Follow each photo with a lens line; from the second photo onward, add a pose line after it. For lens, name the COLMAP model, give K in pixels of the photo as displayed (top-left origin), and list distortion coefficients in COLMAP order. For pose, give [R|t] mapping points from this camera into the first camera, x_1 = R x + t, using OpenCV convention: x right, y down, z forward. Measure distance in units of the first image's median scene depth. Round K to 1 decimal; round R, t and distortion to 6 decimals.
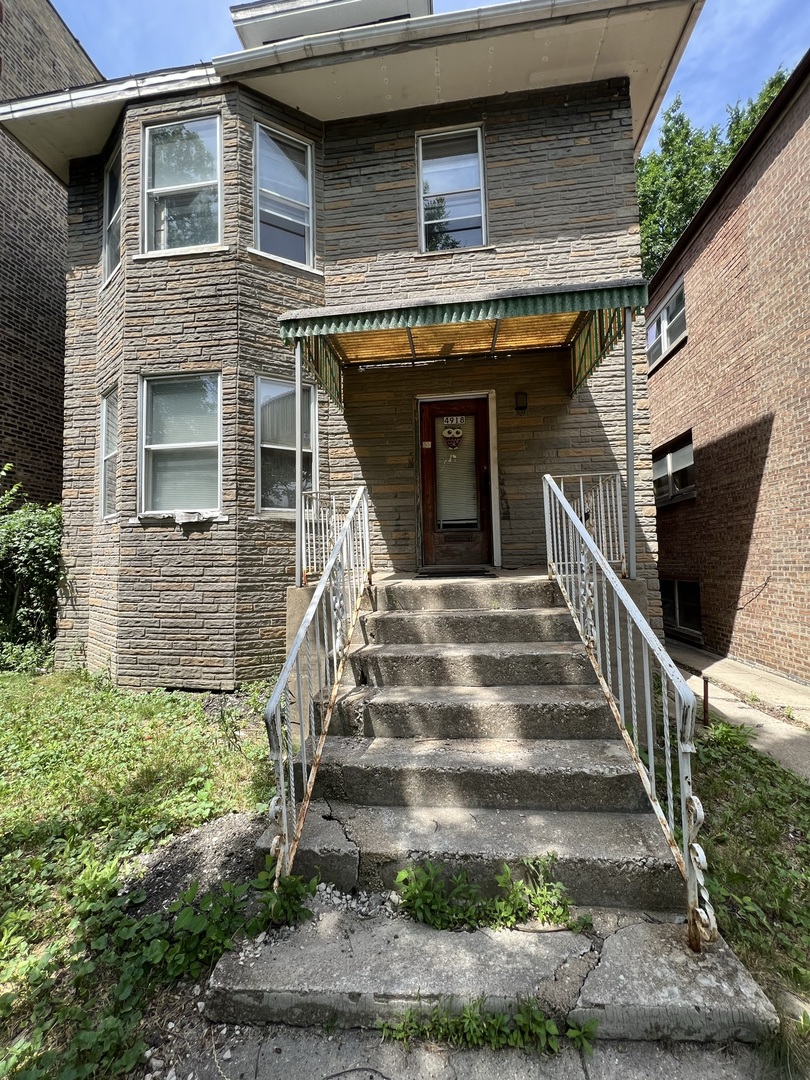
lens RADIAL K [[429.4, 0, 405.0], [0, 429.4, 537.2], [0, 0, 1]] dist [0.000380, -0.001013]
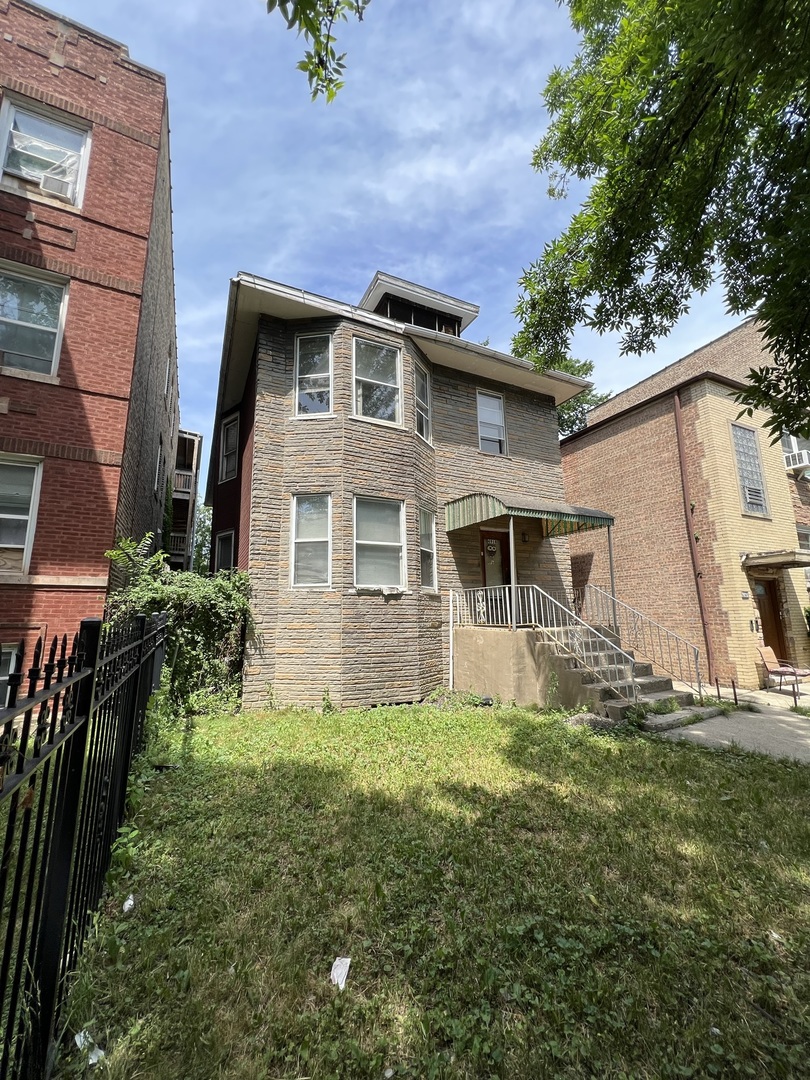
lens RADIAL K [[429.4, 0, 405.0], [0, 429.4, 537.2], [0, 0, 1]] dist [0.000380, -0.001013]
pose [[0.832778, 0.107869, 0.542997, -1.242394], [-0.031166, 0.988413, -0.148555, -0.007132], [-0.552729, 0.106790, 0.826490, -0.325100]]
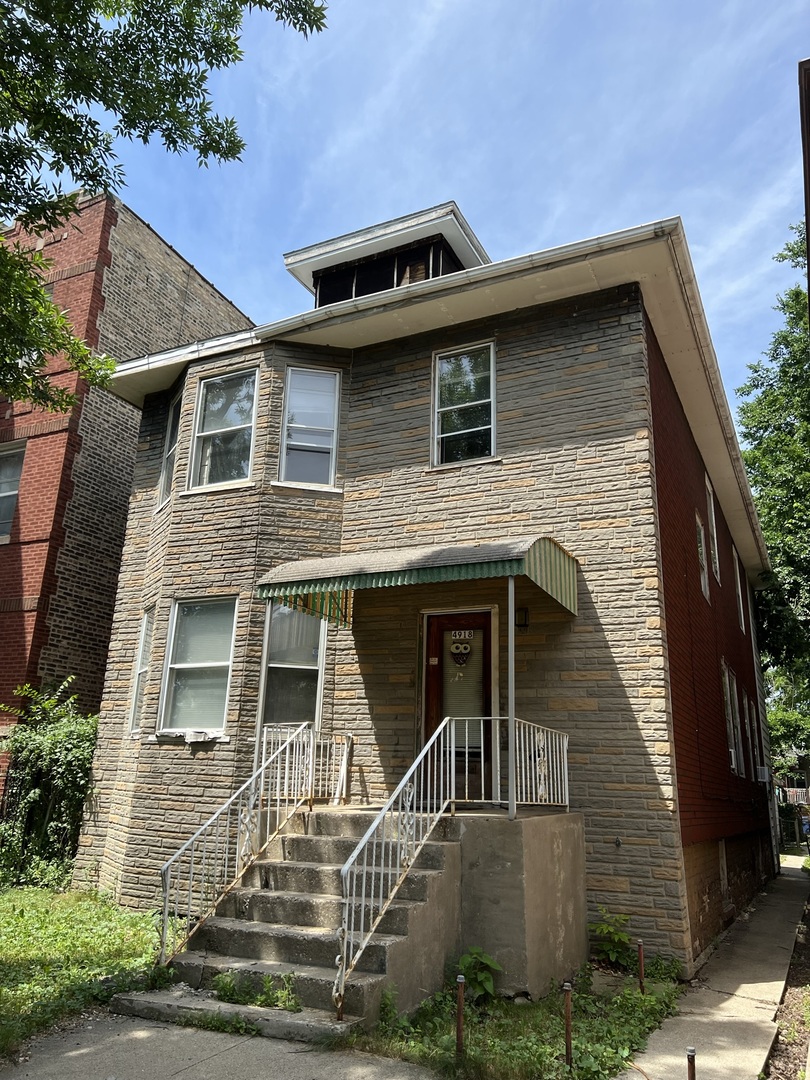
lens RADIAL K [[790.3, 0, 403.4], [0, 790.3, 546.4], [0, 0, 1]] dist [0.082418, -0.132555]
pose [[0.946489, -0.042084, -0.319980, 0.568766], [-0.036214, 0.971352, -0.234871, -0.054755], [0.320698, 0.233890, 0.917850, -0.674764]]
